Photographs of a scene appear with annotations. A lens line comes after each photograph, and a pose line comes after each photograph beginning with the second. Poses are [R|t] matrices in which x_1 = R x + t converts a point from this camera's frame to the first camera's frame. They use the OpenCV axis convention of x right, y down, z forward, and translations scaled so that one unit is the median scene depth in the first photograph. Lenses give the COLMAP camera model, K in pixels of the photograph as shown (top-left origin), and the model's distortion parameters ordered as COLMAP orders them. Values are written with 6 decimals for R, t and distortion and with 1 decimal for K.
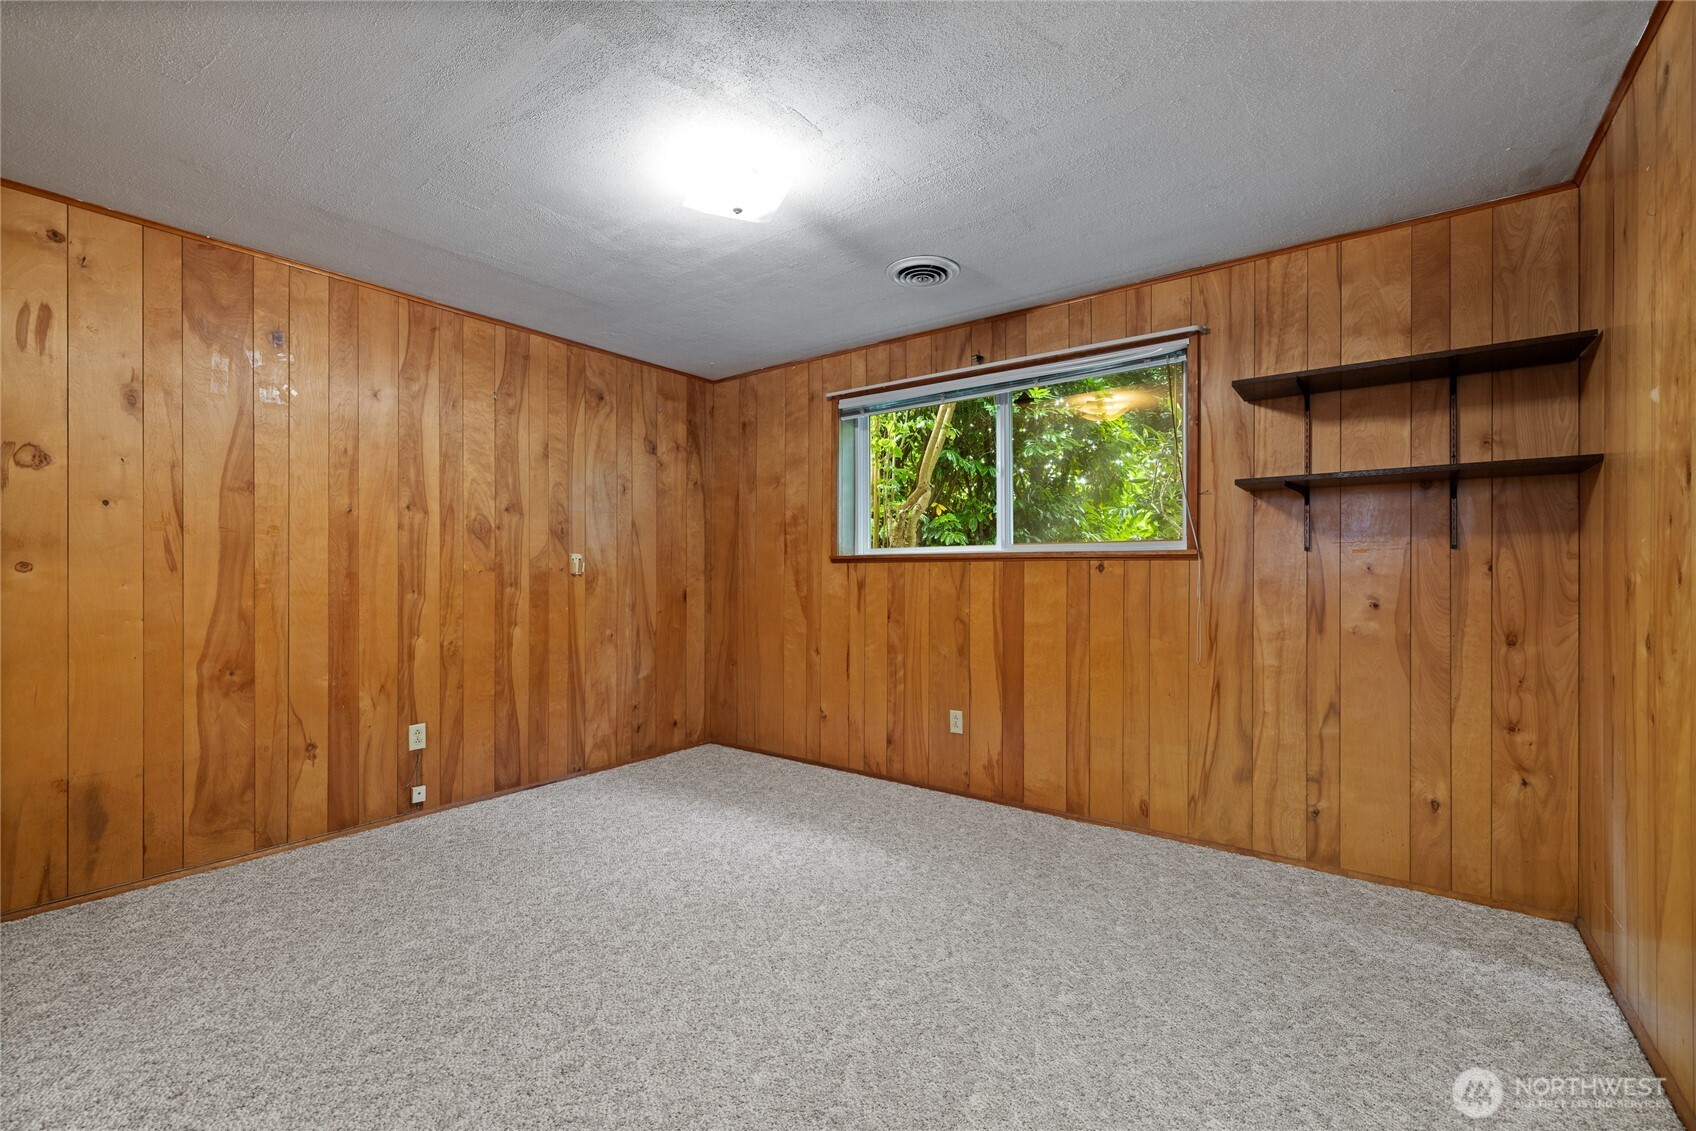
lens RADIAL K [[714.9, 0, 846.5], [0, 714.9, 569.3], [0, 0, 1]] dist [0.003456, -0.000253]
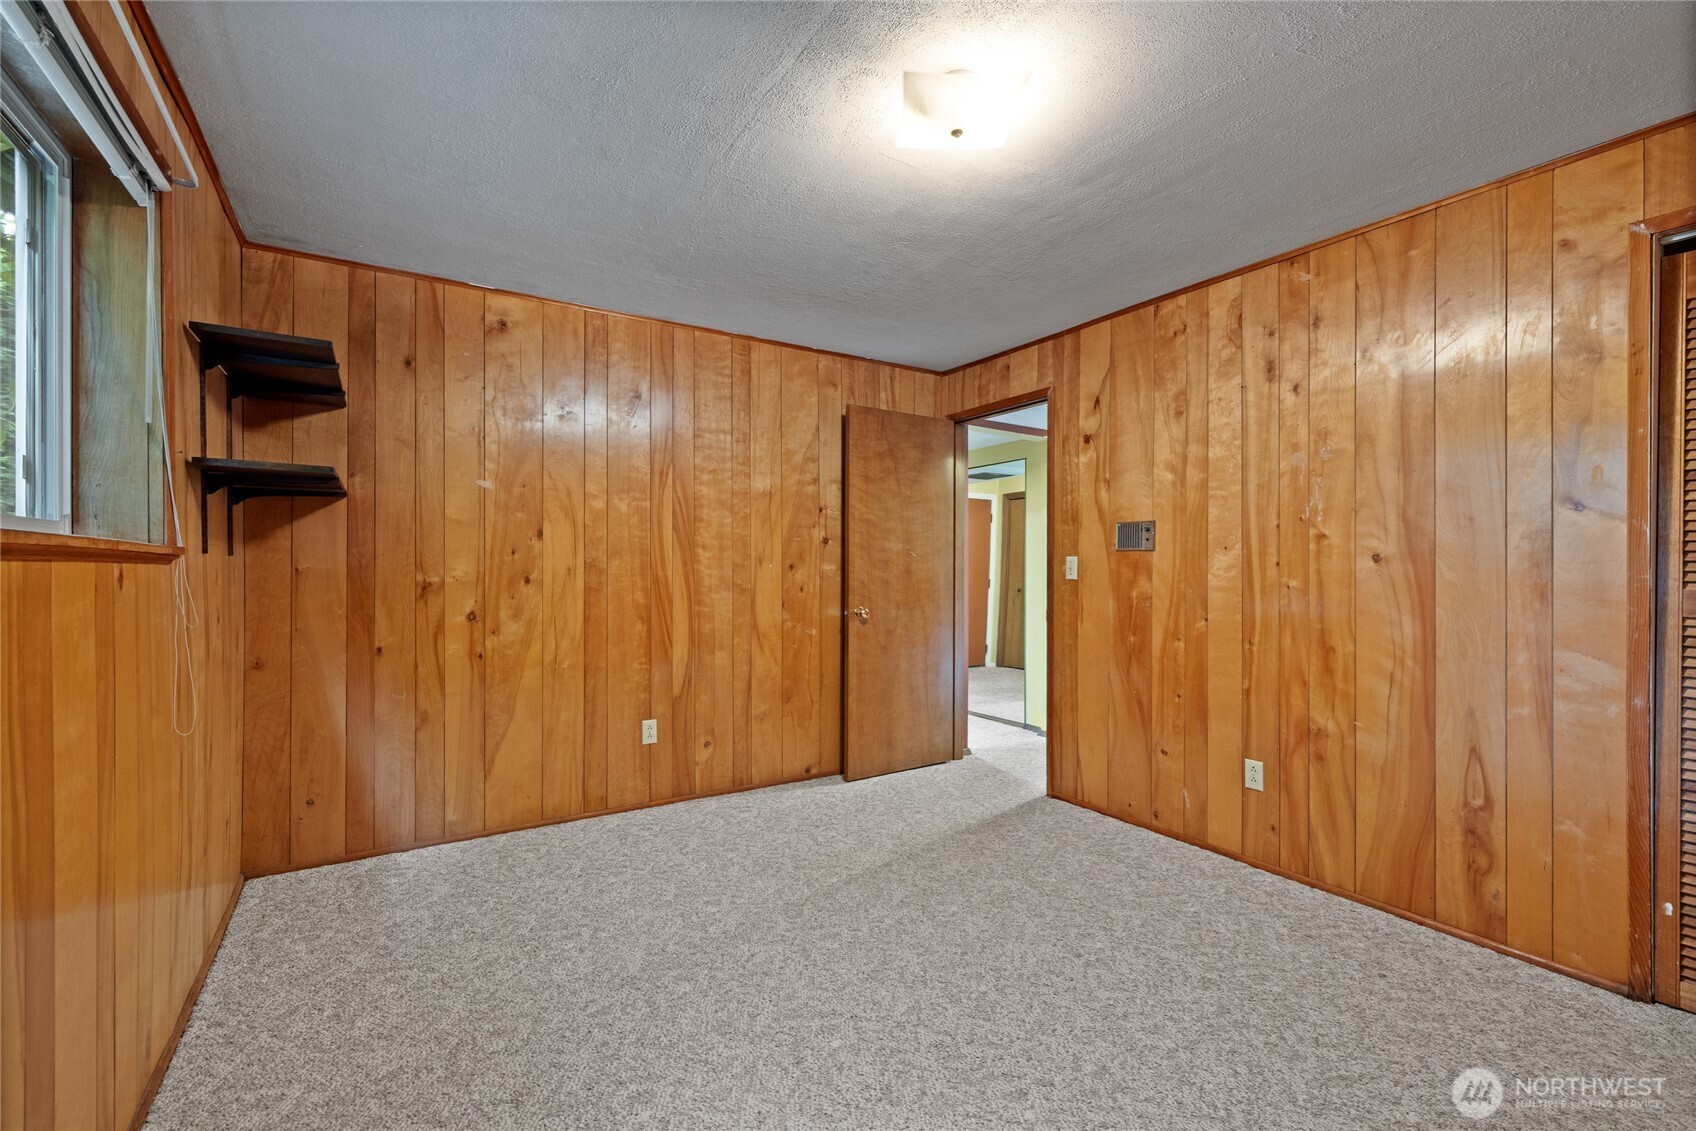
lens RADIAL K [[714.9, 0, 851.6], [0, 714.9, 568.7], [0, 0, 1]] dist [0.003456, -0.000253]
pose [[-0.934121, -0.004547, 0.356926, -0.332165], [-0.005103, 0.999987, -0.000616, -0.016645], [-0.356919, -0.002397, -0.934132, 1.803514]]
